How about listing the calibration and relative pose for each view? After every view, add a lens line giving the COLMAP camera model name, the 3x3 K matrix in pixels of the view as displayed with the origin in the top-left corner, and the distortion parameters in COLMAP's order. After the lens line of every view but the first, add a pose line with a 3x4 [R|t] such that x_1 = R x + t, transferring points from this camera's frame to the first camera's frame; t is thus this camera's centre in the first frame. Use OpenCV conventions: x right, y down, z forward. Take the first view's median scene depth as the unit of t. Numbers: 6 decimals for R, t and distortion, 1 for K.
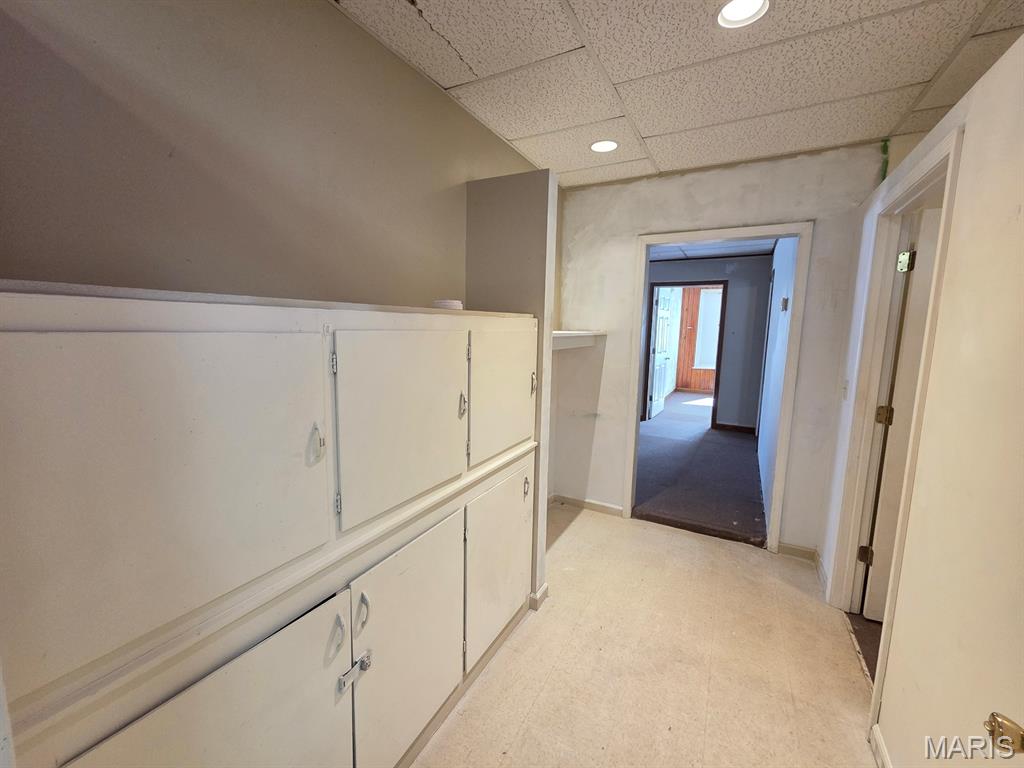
lens RADIAL K [[420.3, 0, 509.4], [0, 420.3, 381.9], [0, 0, 1]] dist [0.002021, -0.000030]
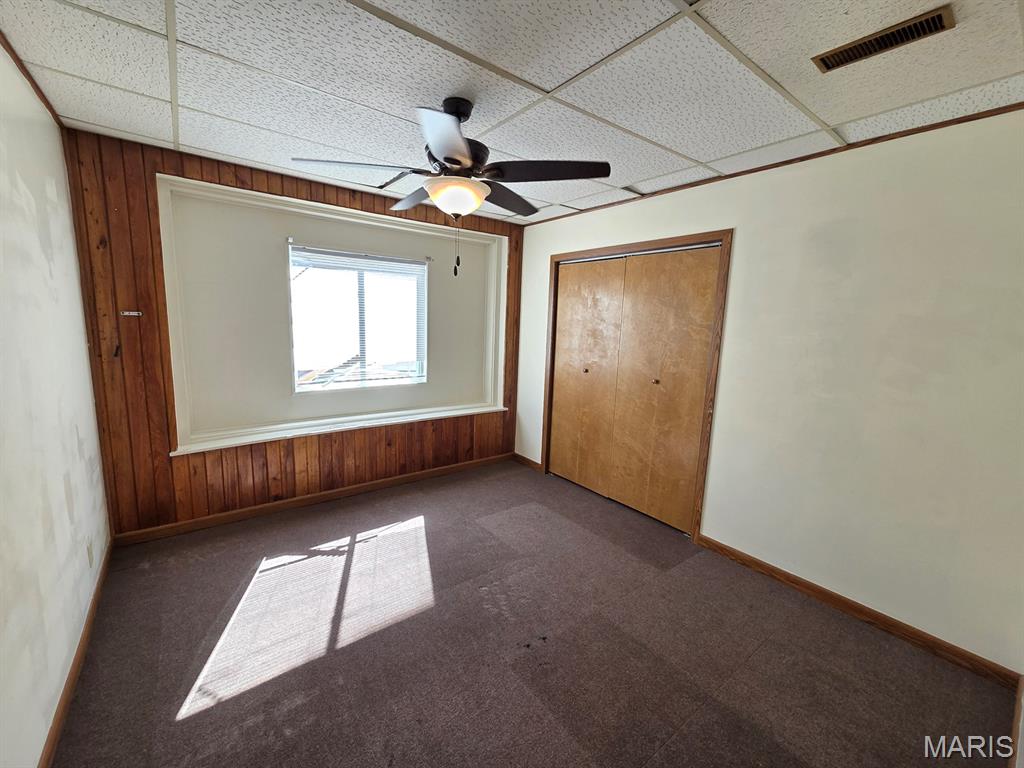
lens RADIAL K [[420.3, 0, 509.6], [0, 420.3, 385.9], [0, 0, 1]] dist [0.002021, -0.000030]
pose [[0.409079, -0.143728, 0.901108, 0.276718], [0.103070, 0.988476, 0.110872, -0.088374], [-0.906659, 0.047522, 0.419179, 0.666570]]
